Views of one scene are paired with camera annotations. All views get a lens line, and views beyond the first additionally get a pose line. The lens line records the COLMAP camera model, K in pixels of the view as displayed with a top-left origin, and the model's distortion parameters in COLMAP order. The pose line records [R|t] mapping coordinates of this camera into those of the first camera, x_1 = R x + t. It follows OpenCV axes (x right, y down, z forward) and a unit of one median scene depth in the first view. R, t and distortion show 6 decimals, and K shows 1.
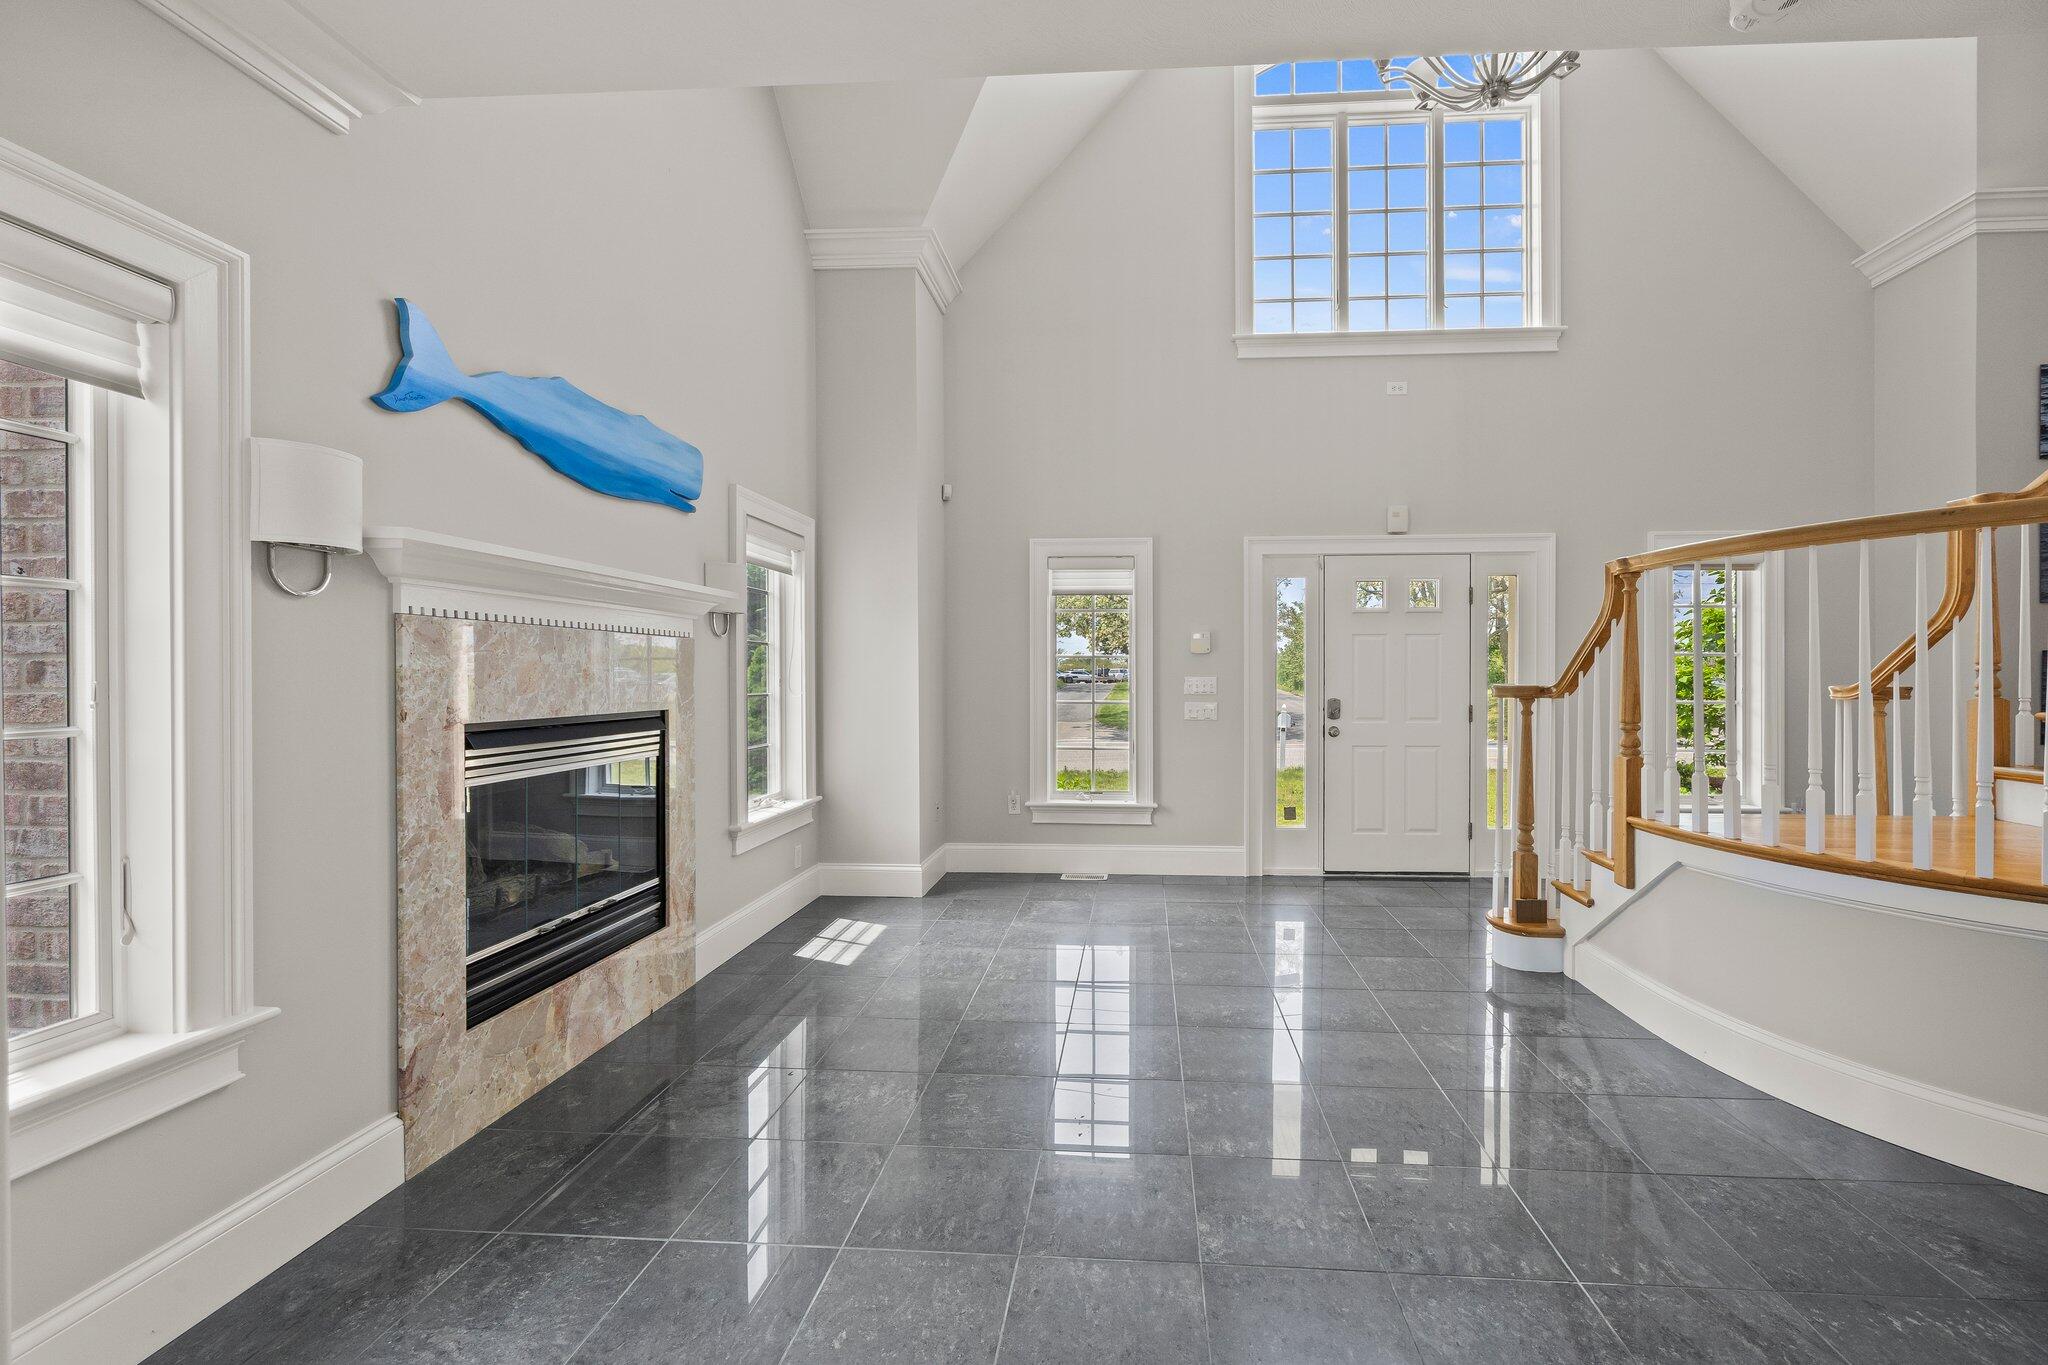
lens RADIAL K [[814.2, 0, 1094.1], [0, 814.2, 682.0], [0, 0, 1]] dist [-0.000438, 0.000006]
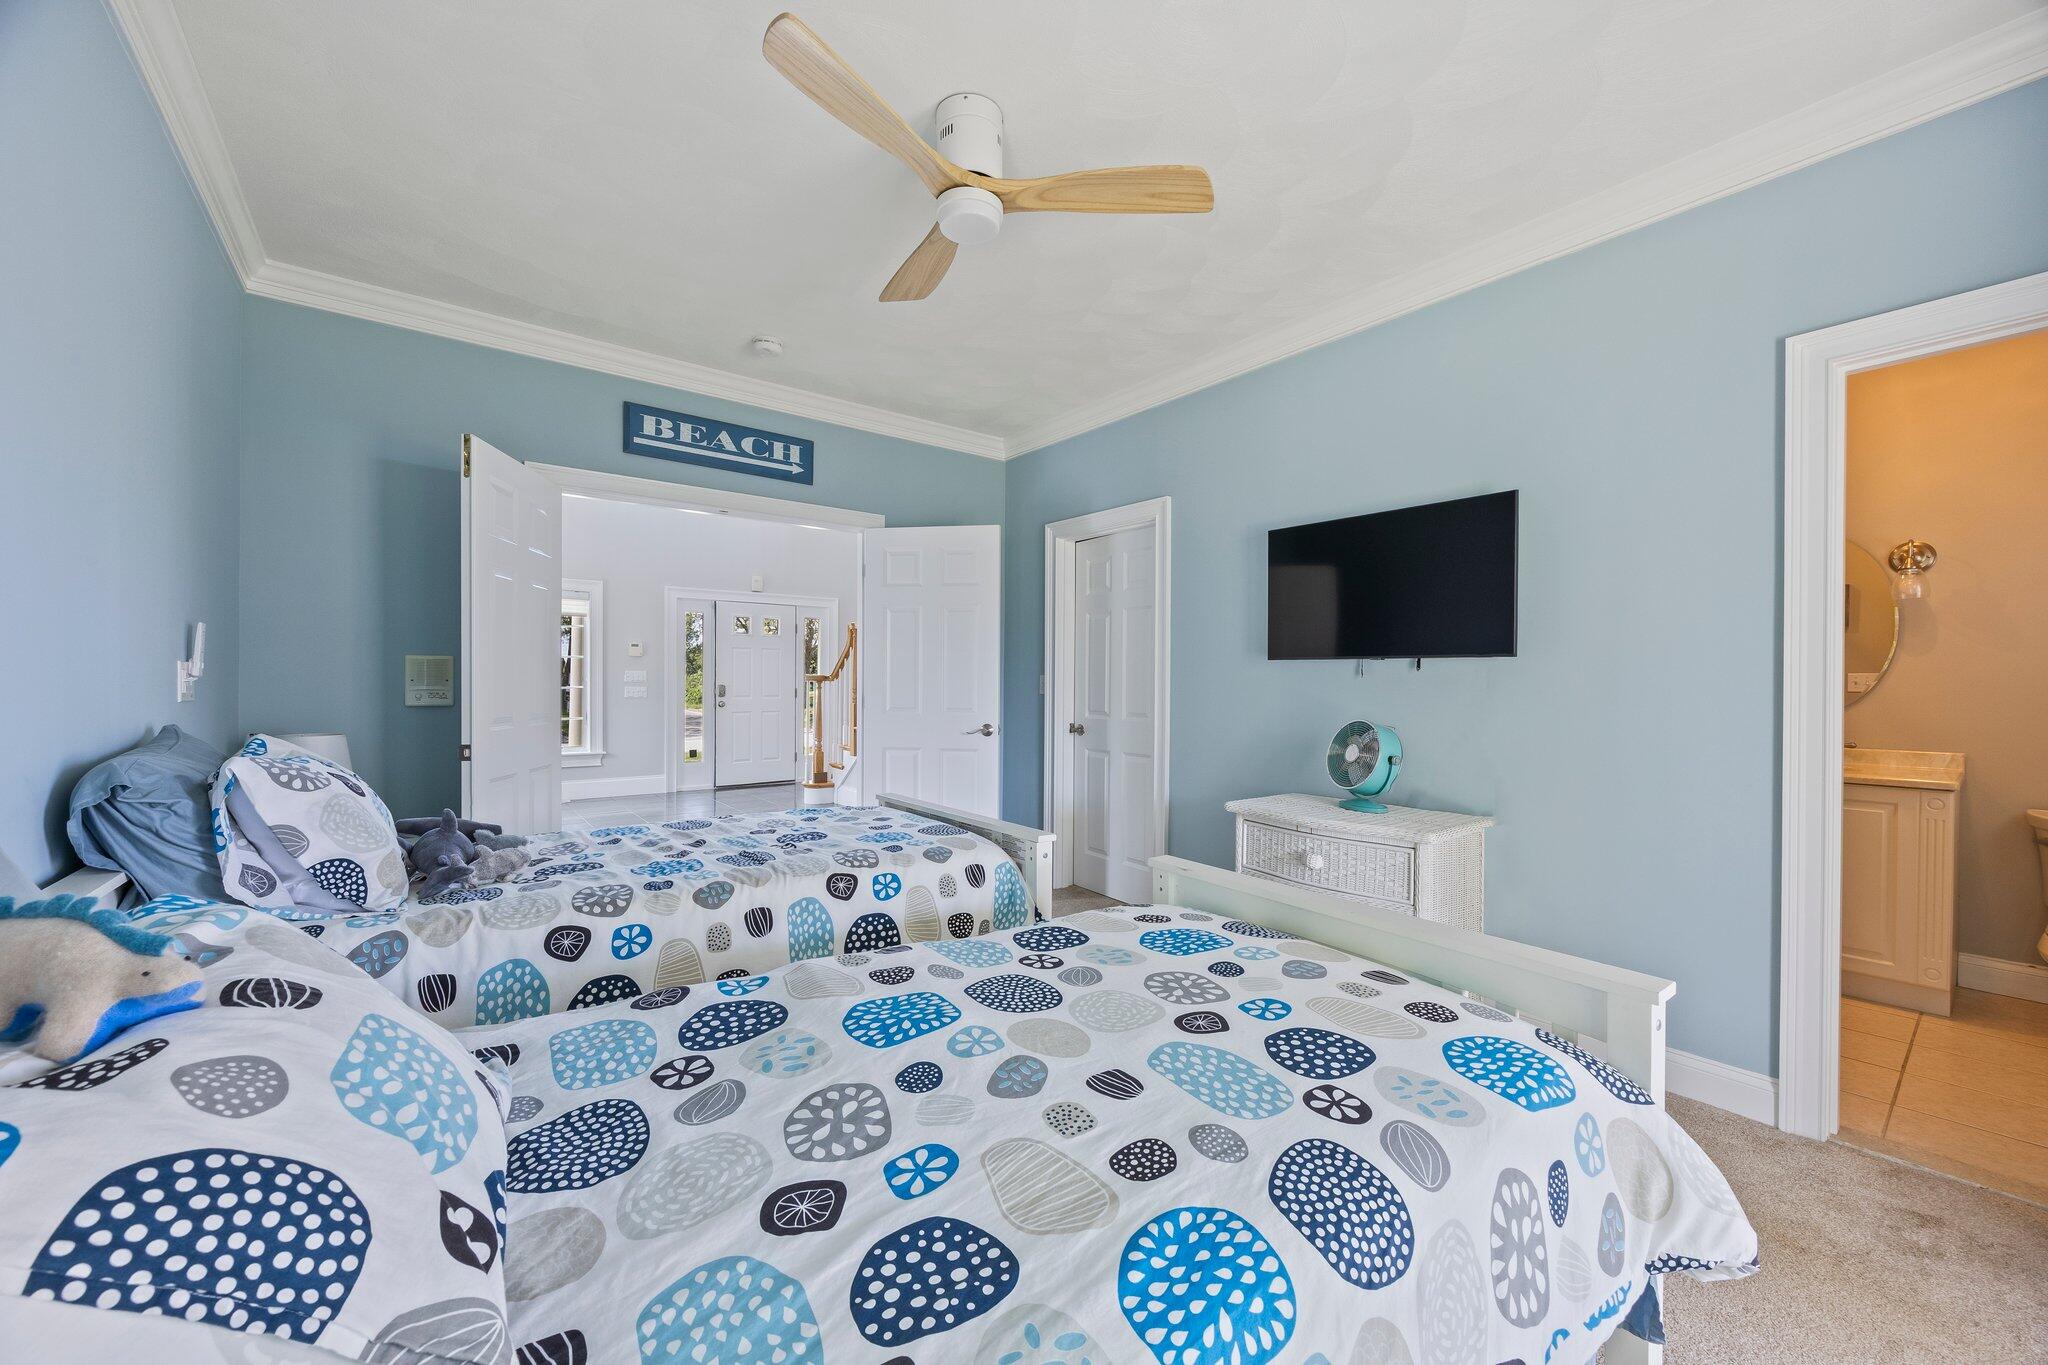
lens RADIAL K [[787.1, 0, 1024.0], [0, 787.1, 682.5], [0, 0, 1]] dist [-0.001253, 0.000011]
pose [[0.754503, 0.004205, 0.656283, -0.314000], [-0.002392, 0.999990, -0.003657, 0.021055], [-0.656292, 0.001189, 0.754506, -0.679837]]
